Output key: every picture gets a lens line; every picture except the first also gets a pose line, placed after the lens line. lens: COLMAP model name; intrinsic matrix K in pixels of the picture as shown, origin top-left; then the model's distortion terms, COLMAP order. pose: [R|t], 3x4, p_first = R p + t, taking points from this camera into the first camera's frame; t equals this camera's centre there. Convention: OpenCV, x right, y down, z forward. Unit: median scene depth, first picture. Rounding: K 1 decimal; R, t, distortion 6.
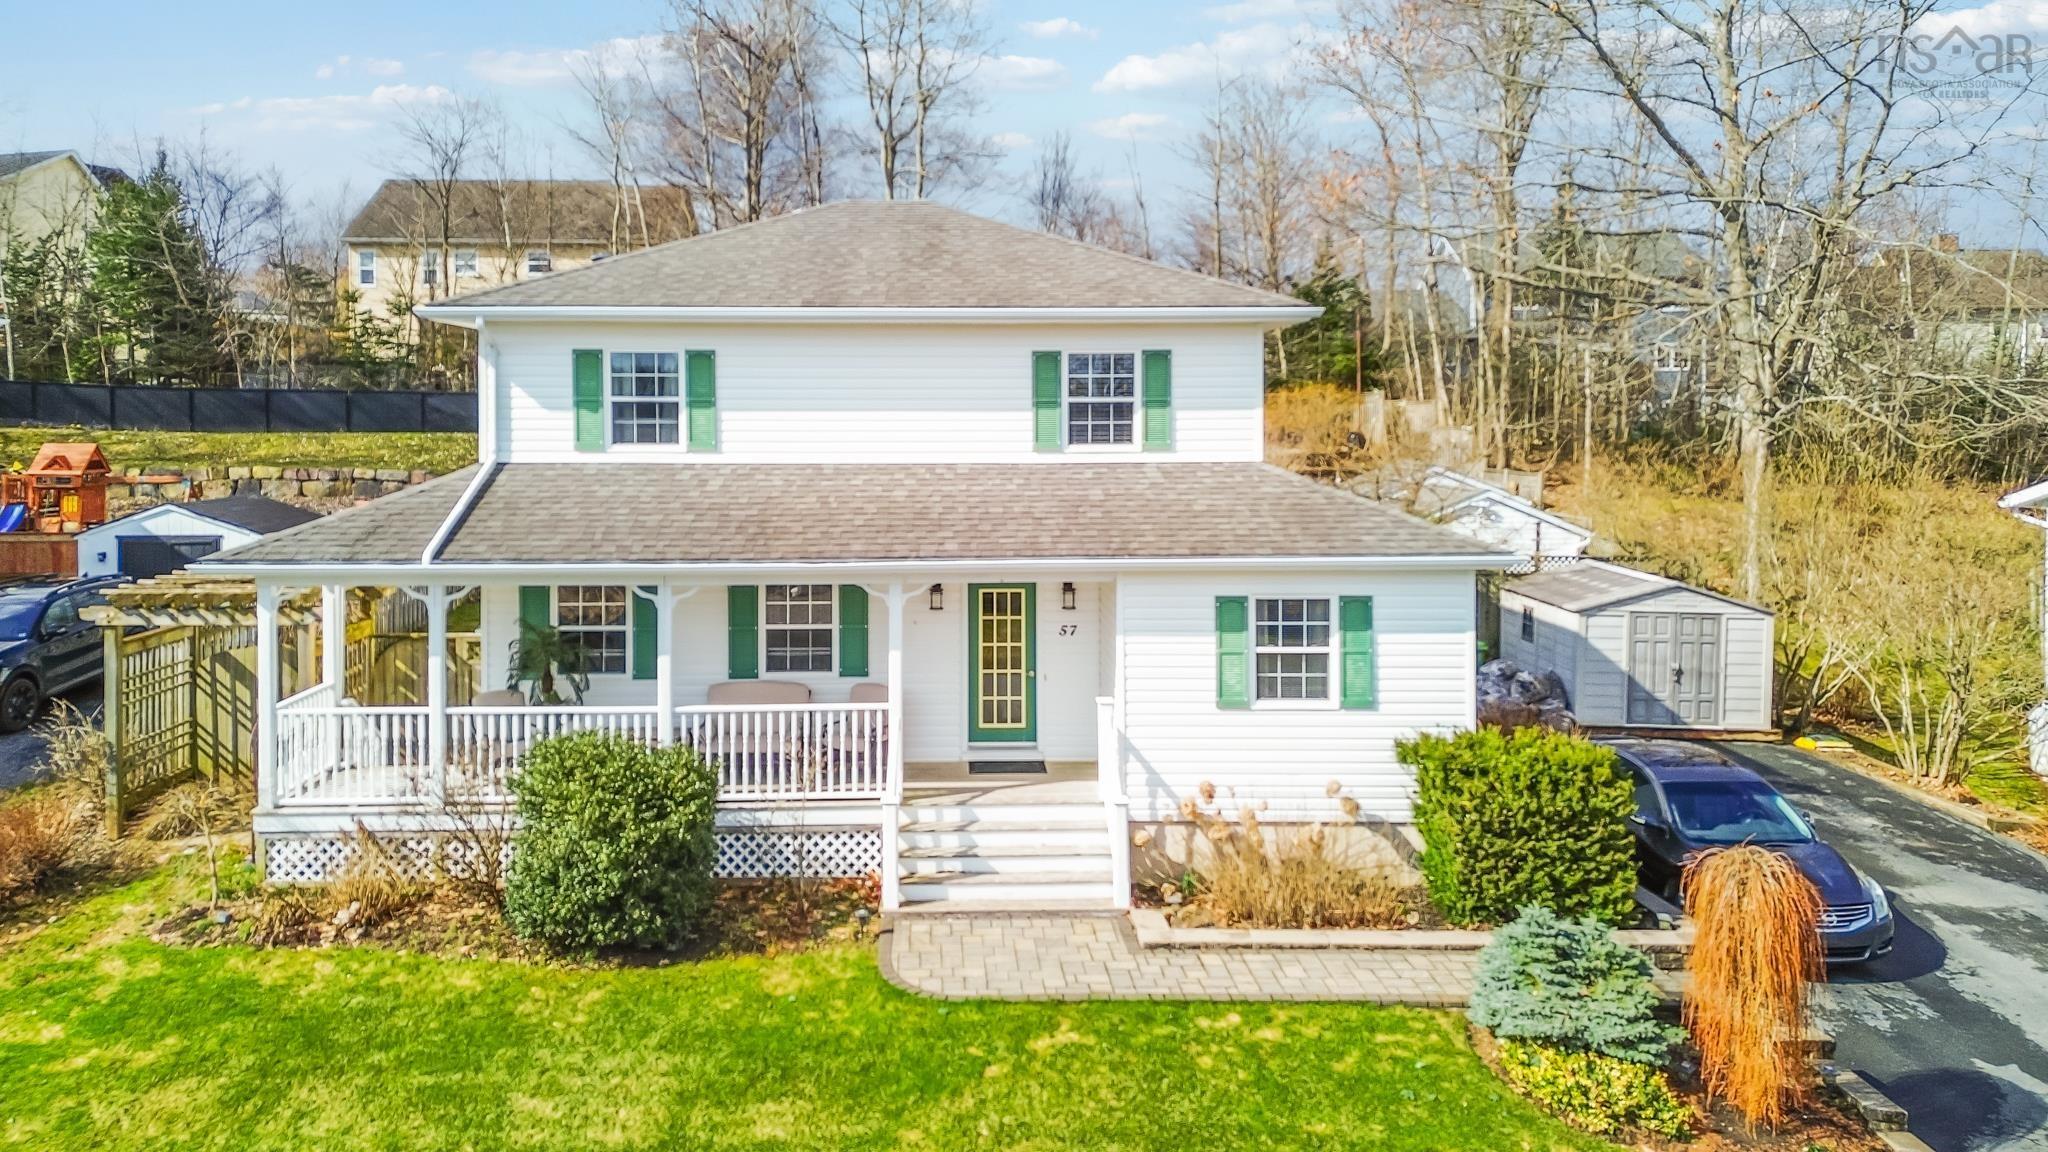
lens RADIAL K [[1487.7, 0, 979.4], [0, 1487.7, 575.0], [0, 0, 1]] dist [0.074866, -0.074460]
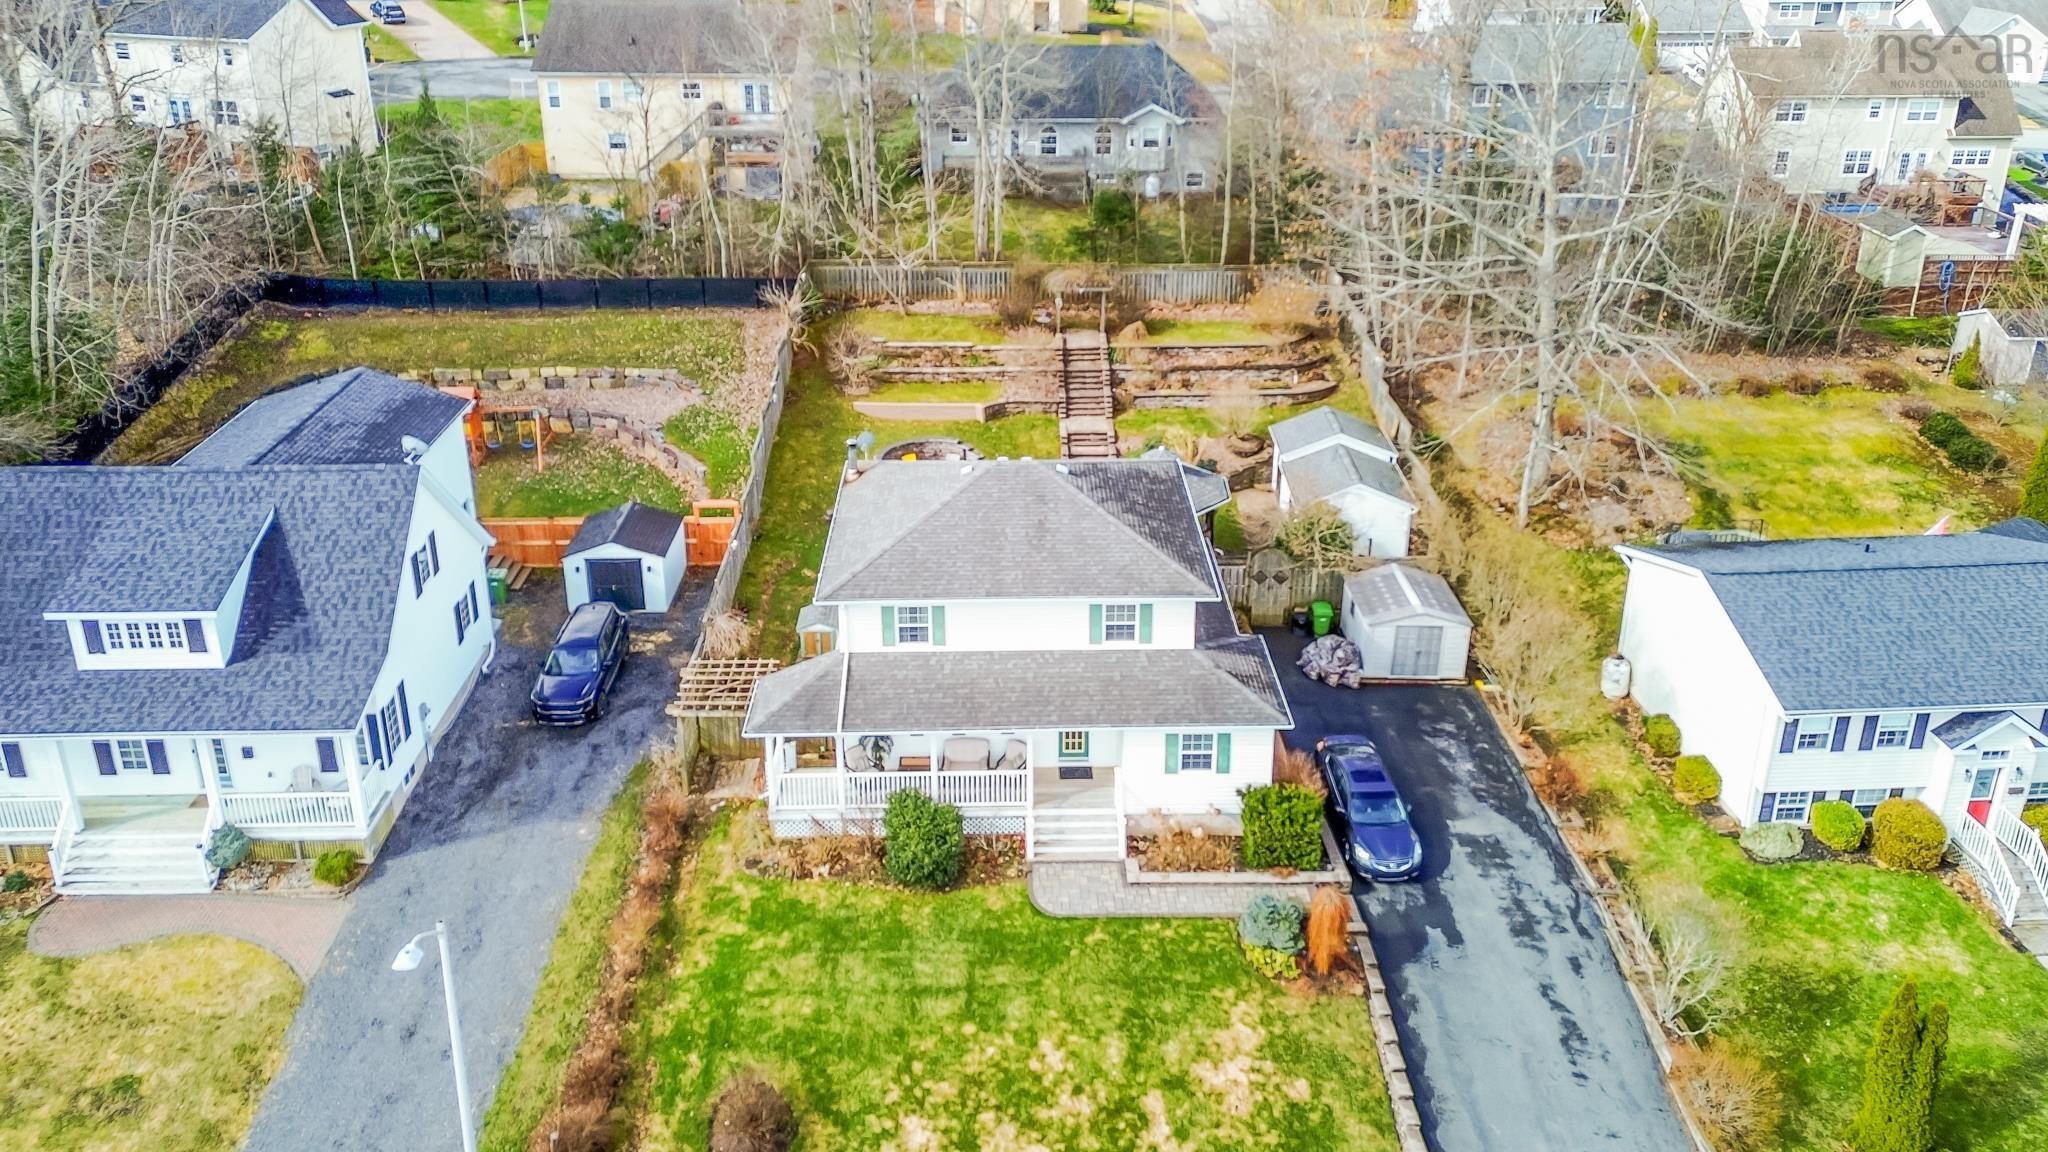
lens RADIAL K [[1453.3, 0, 1037.7], [0, 1453.3, 574.8], [0, 0, 1]] dist [0.079632, -0.086325]
pose [[0.999947, 0.001017, 0.010225, -0.078909], [-0.004738, 0.928649, 0.370928, -1.235078], [-0.009118, -0.370957, 0.928605, -1.209386]]
